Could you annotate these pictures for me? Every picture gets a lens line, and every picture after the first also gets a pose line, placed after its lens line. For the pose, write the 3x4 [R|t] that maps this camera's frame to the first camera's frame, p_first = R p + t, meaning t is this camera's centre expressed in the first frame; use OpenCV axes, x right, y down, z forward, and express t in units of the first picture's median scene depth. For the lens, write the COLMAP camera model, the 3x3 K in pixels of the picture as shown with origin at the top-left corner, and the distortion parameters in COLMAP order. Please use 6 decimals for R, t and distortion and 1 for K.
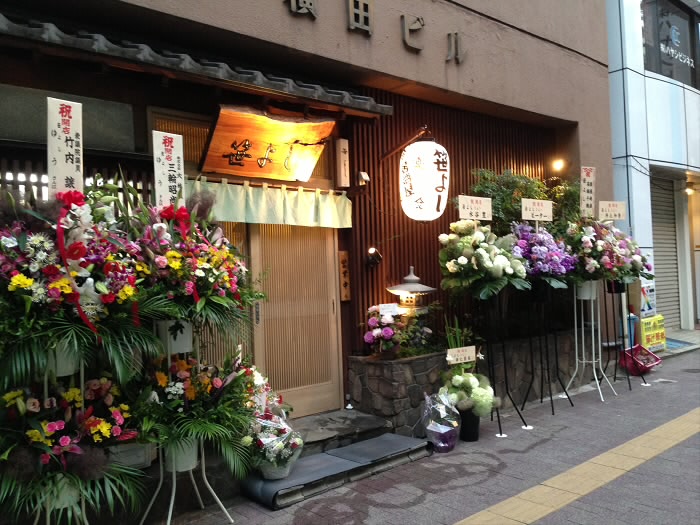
lens RADIAL K [[749.8, 0, 349.6], [0, 749.8, 261.6], [0, 0, 1]] dist [0.016350, 0.000000]
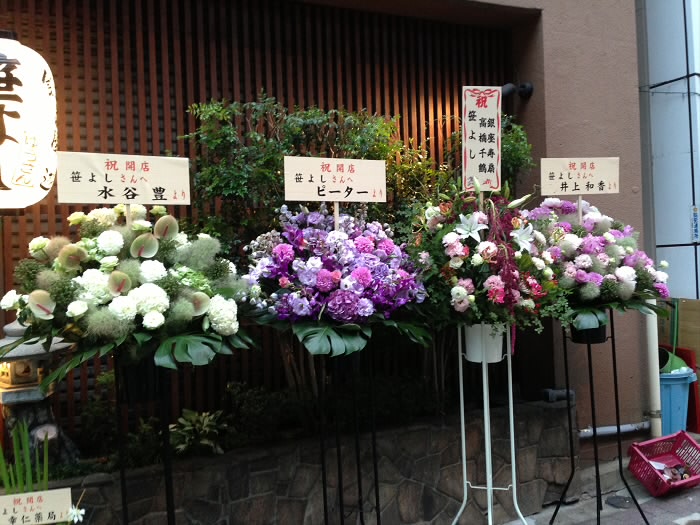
lens RADIAL K [[749.8, 0, 350.3], [0, 749.8, 262.4], [0, 0, 1]] dist [0.016350, 0.000000]
pose [[0.957736, 0.004444, -0.287614, 0.389740], [0.005147, 0.999456, 0.032582, -0.031114], [0.287602, -0.032685, 0.957192, 0.532870]]
